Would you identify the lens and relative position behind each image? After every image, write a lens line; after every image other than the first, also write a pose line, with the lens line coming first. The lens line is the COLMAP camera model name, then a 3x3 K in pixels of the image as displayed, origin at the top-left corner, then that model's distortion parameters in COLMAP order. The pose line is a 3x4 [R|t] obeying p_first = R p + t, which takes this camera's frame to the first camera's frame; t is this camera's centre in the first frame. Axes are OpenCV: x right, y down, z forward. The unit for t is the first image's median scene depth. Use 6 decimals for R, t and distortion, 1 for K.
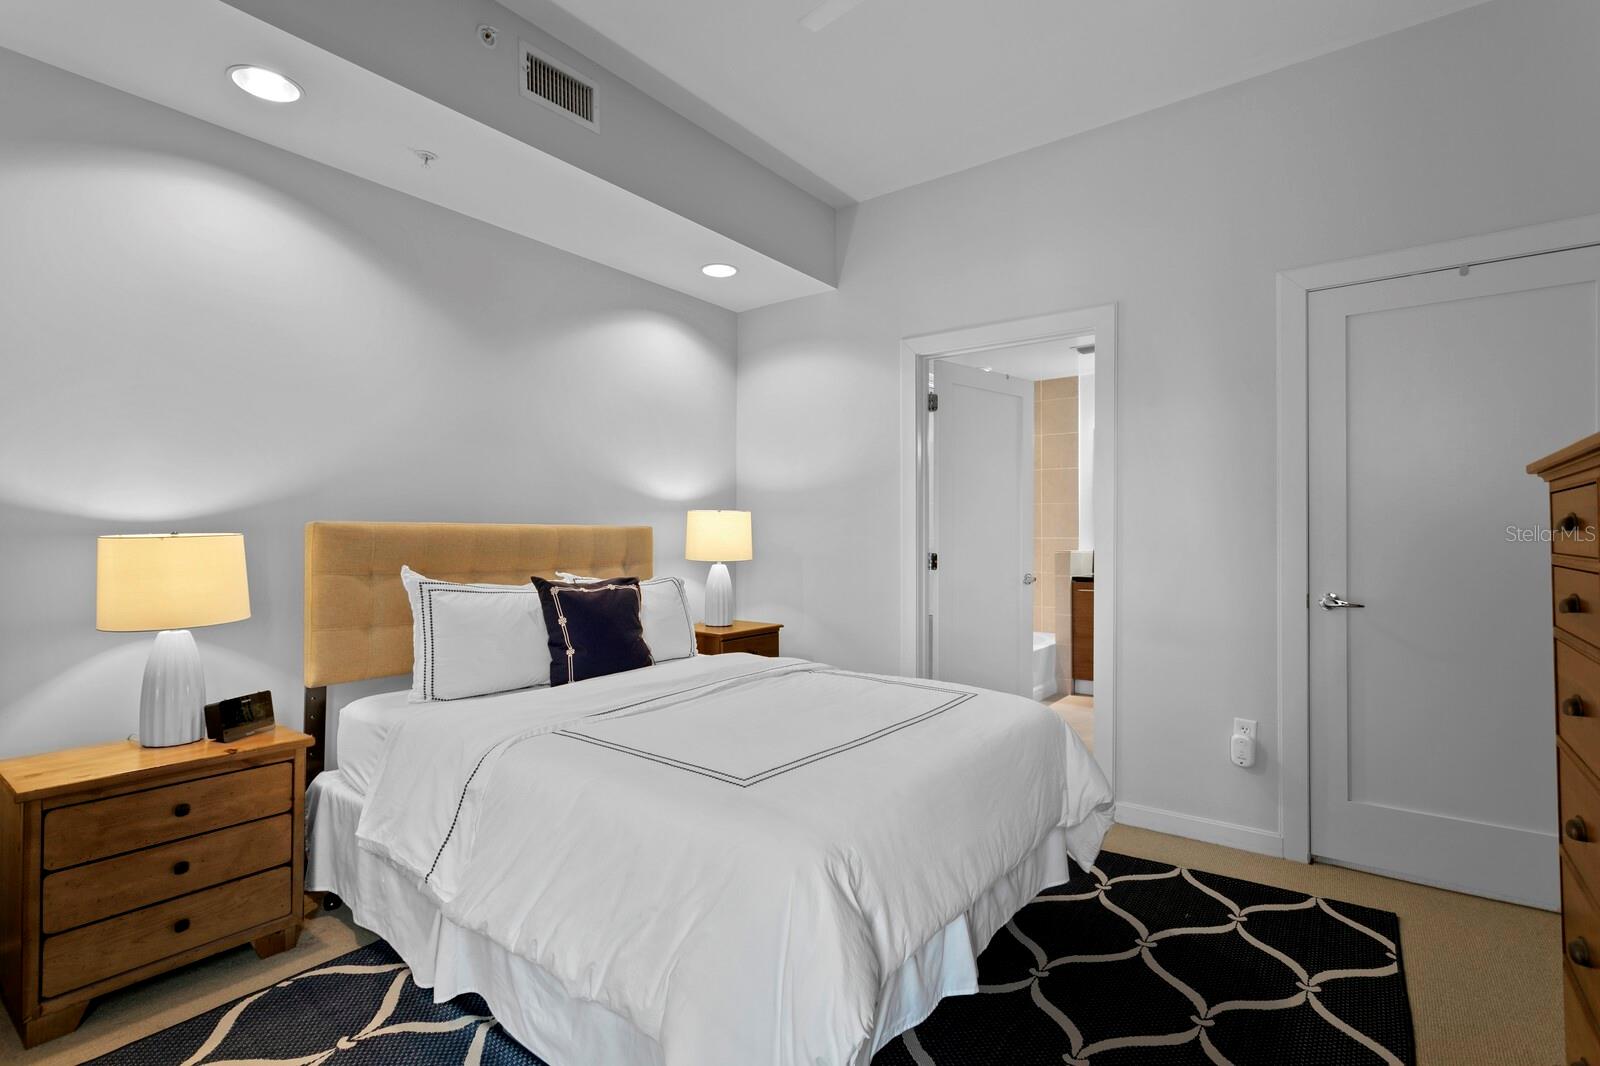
lens RADIAL K [[761.0, 0, 791.9], [0, 761.0, 523.2], [0, 0, 1]] dist [-0.002044, 0.000290]
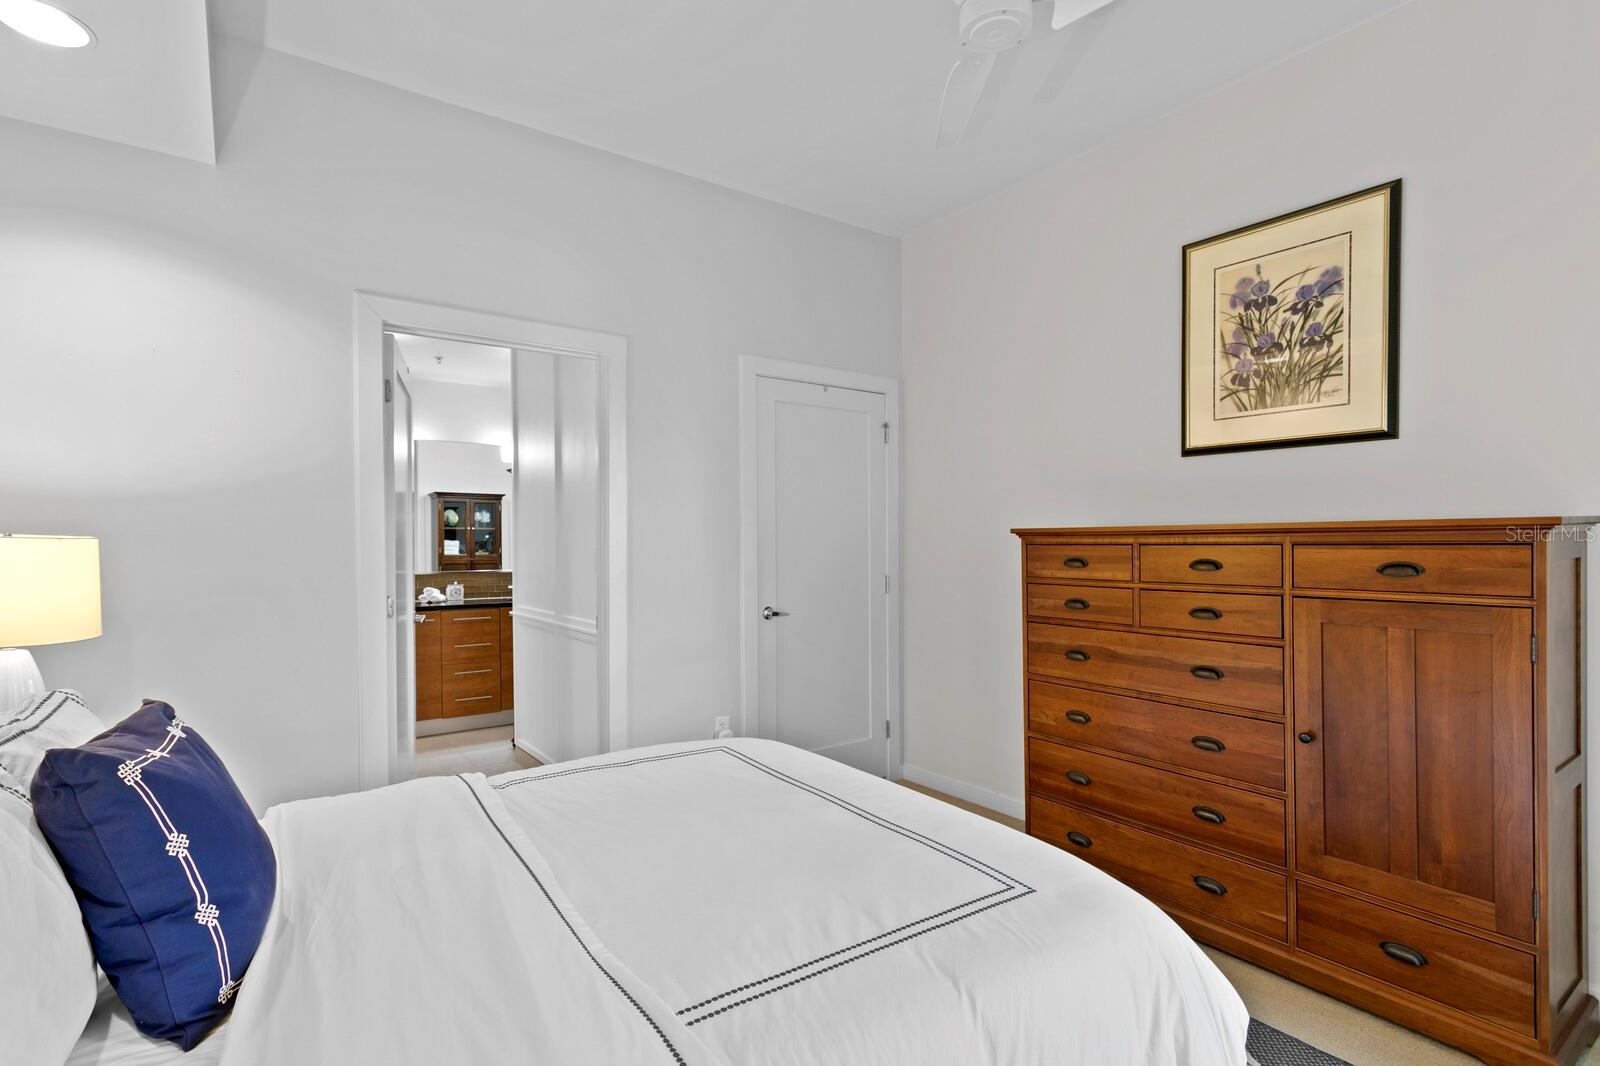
lens RADIAL K [[771.1, 0, 767.3], [0, 771.1, 535.2], [0, 0, 1]] dist [-0.000956, 0.000525]
pose [[0.309231, 0.008846, 0.950946, -0.388513], [-0.011940, 0.999914, -0.005419, -0.017521], [-0.950912, -0.009678, 0.309310, 0.404502]]
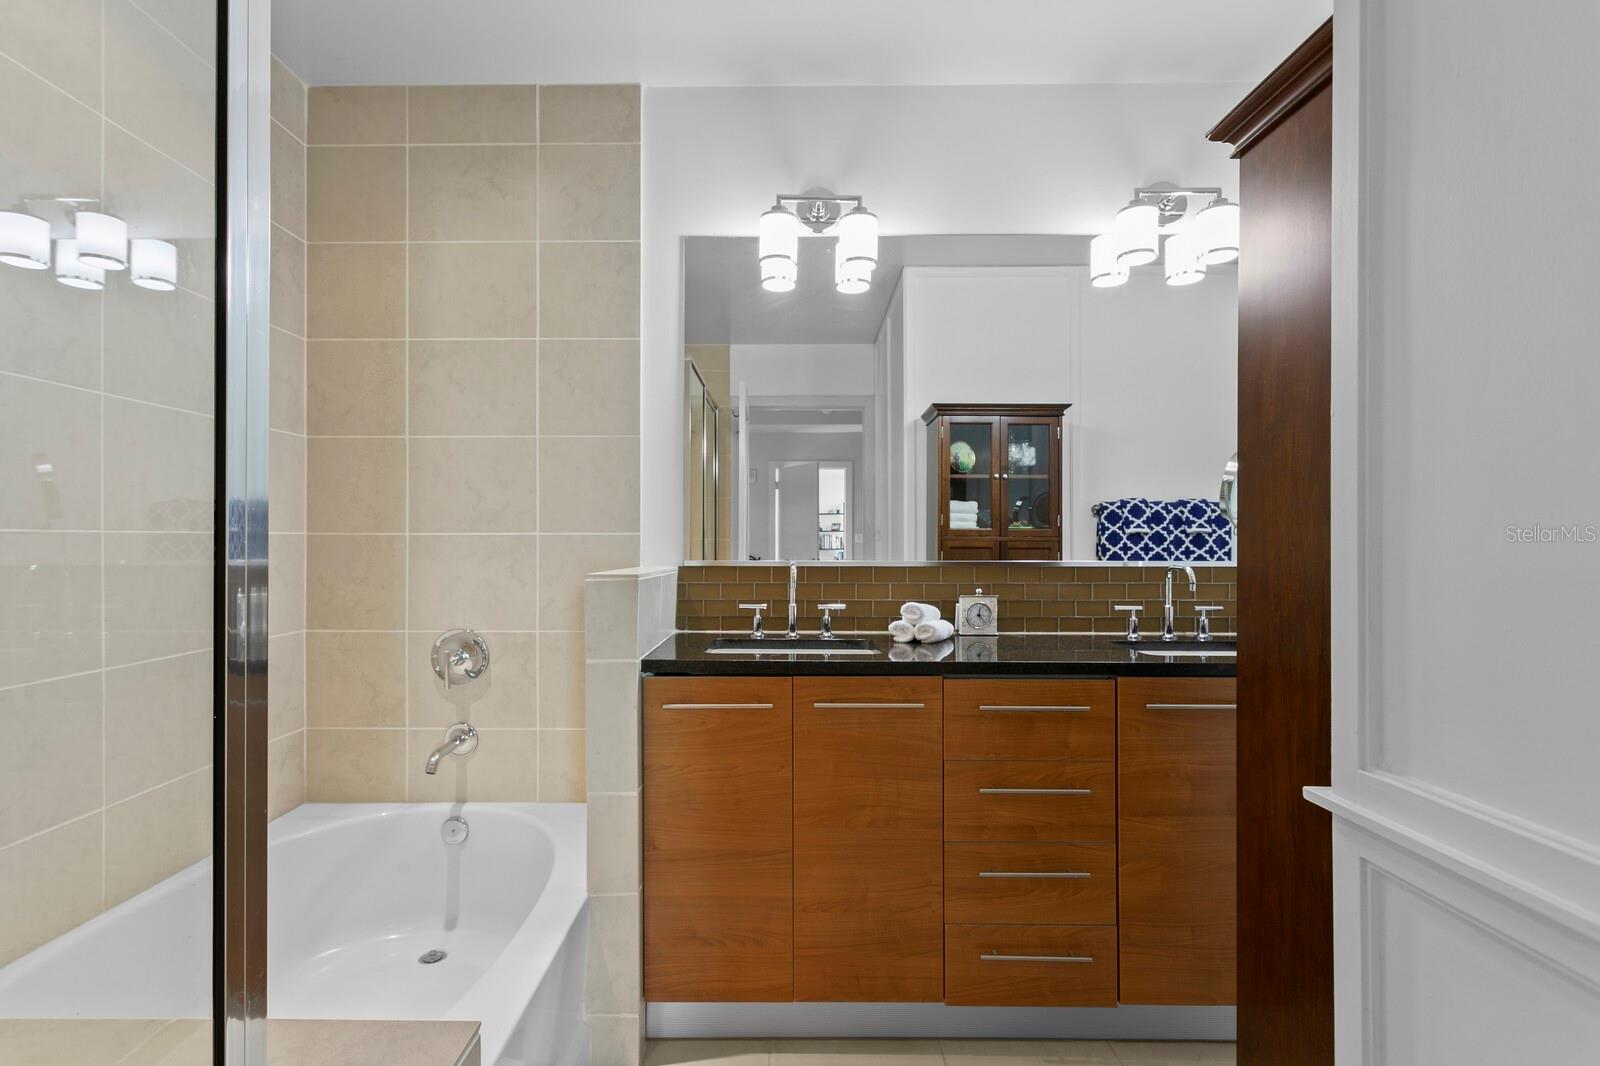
lens RADIAL K [[758.9, 0, 779.2], [0, 758.9, 542.7], [0, 0, 1]] dist [0.000498, 0.000644]
pose [[0.800466, -0.001972, 0.599375, 0.326179], [-0.014361, 0.999644, 0.022468, 0.023365], [-0.599206, -0.026593, 0.800153, 1.024021]]
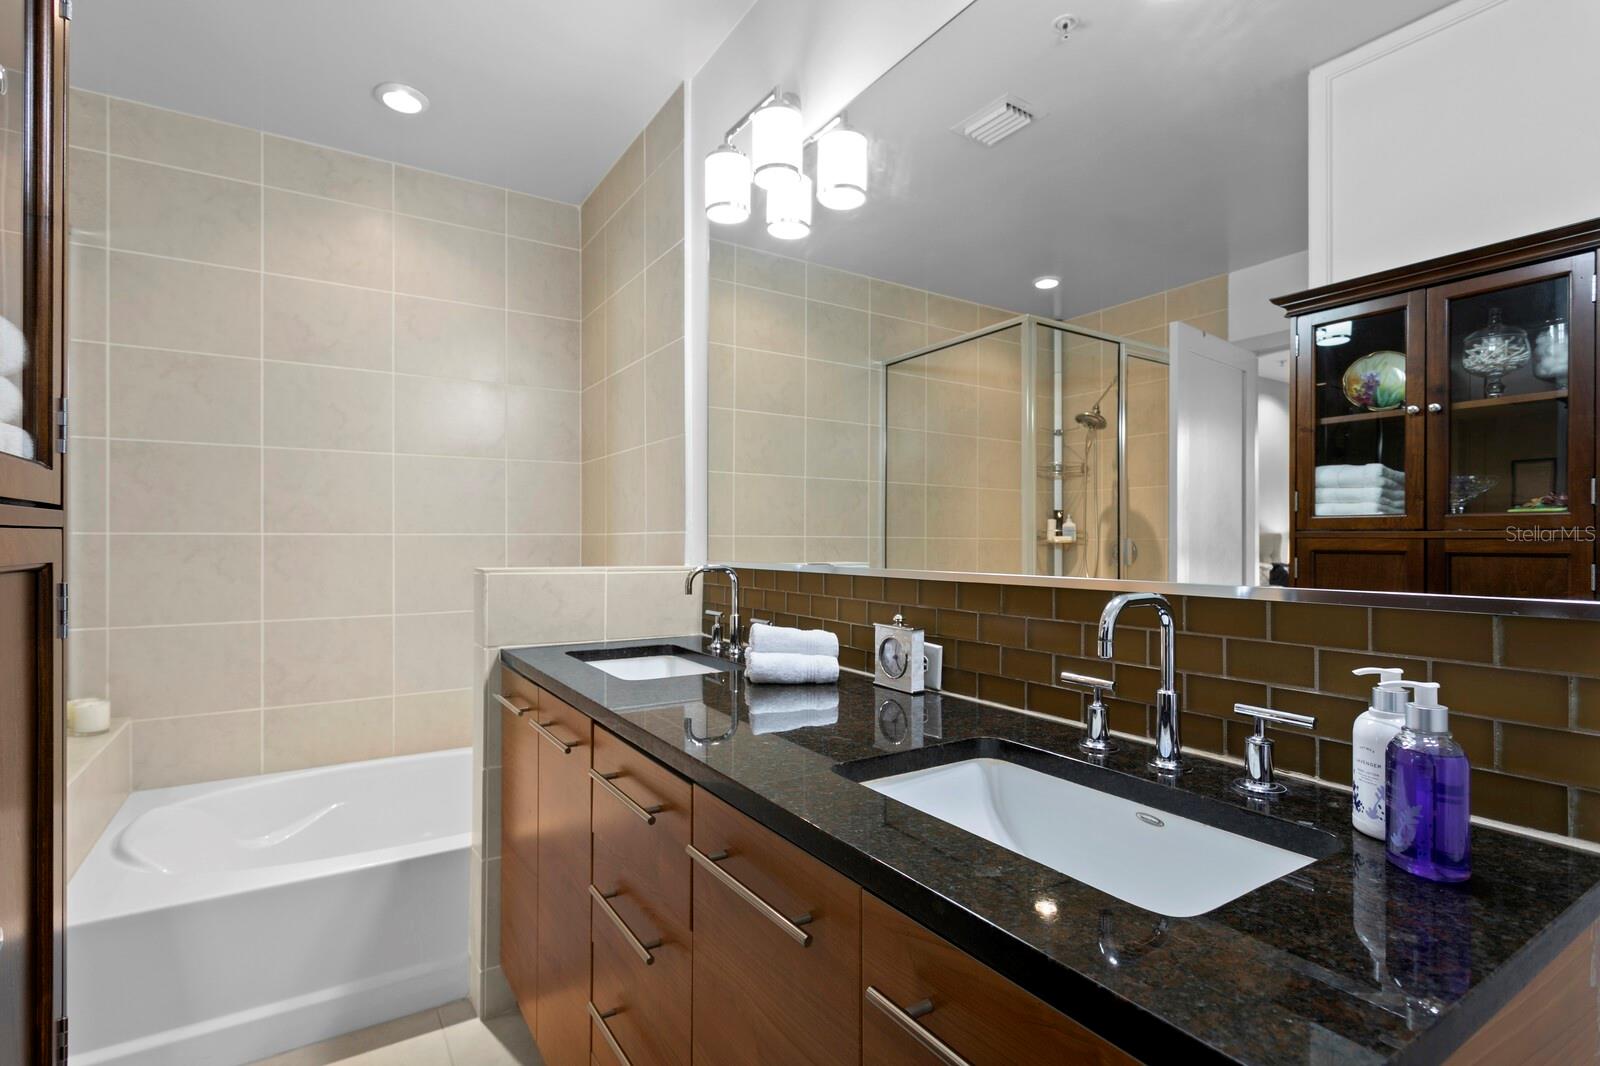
lens RADIAL K [[758.9, 0, 779.2], [0, 758.9, 542.7], [0, 0, 1]] dist [0.000498, 0.000644]
pose [[0.937695, -0.000135, -0.347459, 0.842990], [0.008572, 0.999705, 0.022747, 0.026200], [0.347353, -0.024308, 0.937419, 1.036050]]
